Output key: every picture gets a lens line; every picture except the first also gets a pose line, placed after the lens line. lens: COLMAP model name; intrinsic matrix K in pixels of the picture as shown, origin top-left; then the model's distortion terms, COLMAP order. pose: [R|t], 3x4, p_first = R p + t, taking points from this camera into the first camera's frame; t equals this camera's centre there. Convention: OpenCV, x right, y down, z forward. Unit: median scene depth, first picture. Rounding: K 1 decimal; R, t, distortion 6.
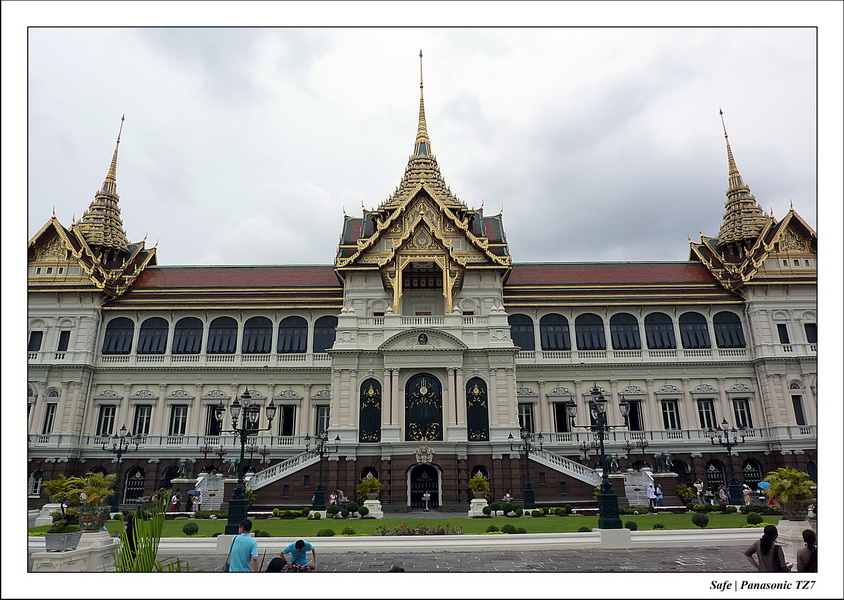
lens RADIAL K [[607.5, 0, 419.0], [0, 607.5, 269.2], [0, 0, 1]] dist [-0.007250, -0.002386]
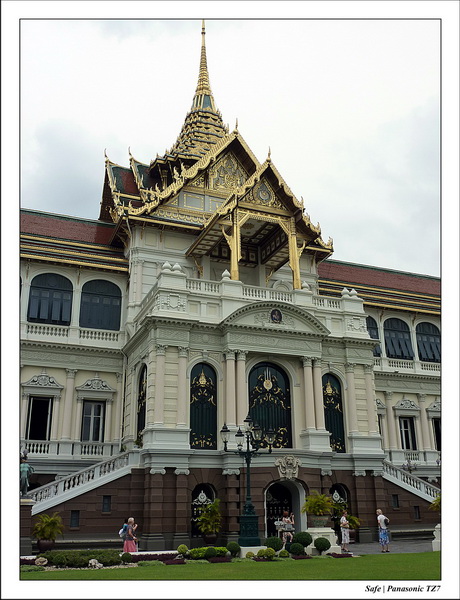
lens RADIAL K [[602.1, 0, 230.7], [0, 602.1, 302.2], [0, 0, 1]] dist [-0.015518, 0.000000]
pose [[0.919503, 0.127534, 0.371820, -0.299113], [-0.124210, 0.991708, -0.032986, 0.118568], [-0.372943, -0.015853, 0.927719, 0.299823]]
